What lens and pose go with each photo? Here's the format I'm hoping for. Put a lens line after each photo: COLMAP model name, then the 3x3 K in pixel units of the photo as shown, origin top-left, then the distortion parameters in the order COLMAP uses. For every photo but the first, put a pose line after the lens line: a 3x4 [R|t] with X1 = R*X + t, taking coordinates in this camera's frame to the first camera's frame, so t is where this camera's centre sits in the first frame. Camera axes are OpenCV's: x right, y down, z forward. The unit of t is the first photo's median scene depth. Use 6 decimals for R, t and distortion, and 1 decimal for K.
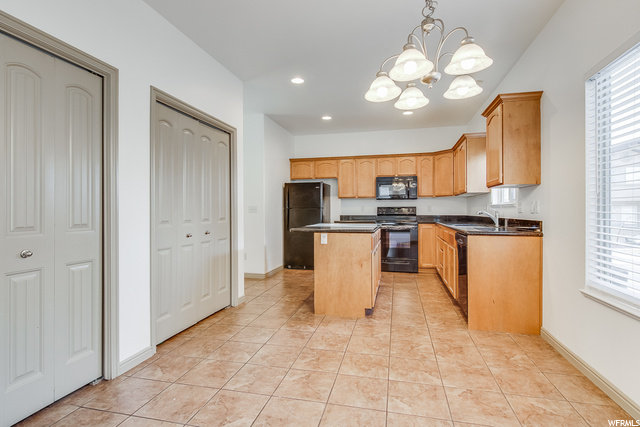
lens RADIAL K [[319.6, 0, 320.0], [0, 319.6, 213.5], [0, 0, 1]] dist [-0.001909, -0.000823]
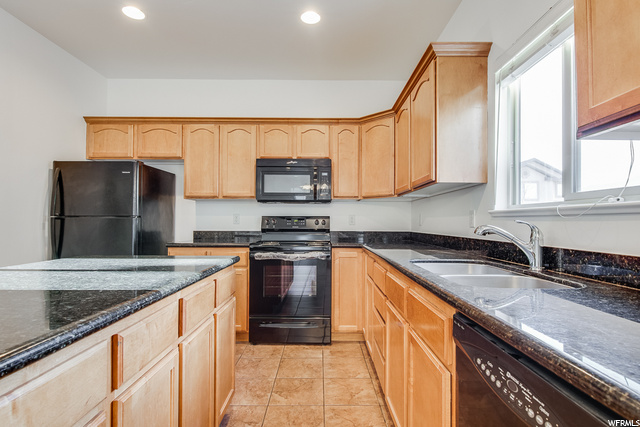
lens RADIAL K [[320.1, 0, 324.3], [0, 320.1, 220.3], [0, 0, 1]] dist [0.000652, 0.000039]
pose [[0.968407, 0.008894, 0.249215, 0.155114], [-0.005242, 0.999869, -0.015312, -0.005410], [-0.249318, 0.013522, 0.968327, 0.466343]]
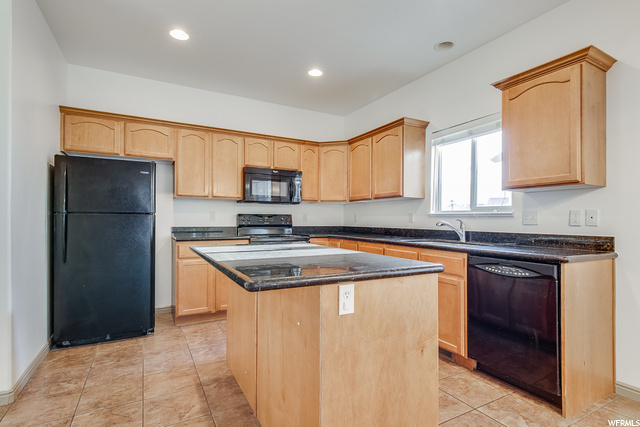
lens RADIAL K [[320.1, 0, 324.3], [0, 320.1, 220.3], [0, 0, 1]] dist [0.000652, 0.000039]
pose [[0.728975, 0.006607, 0.684509, -0.143372], [-0.002667, 0.999973, -0.006812, -0.003720], [-0.684535, 0.003140, 0.728973, 0.435940]]
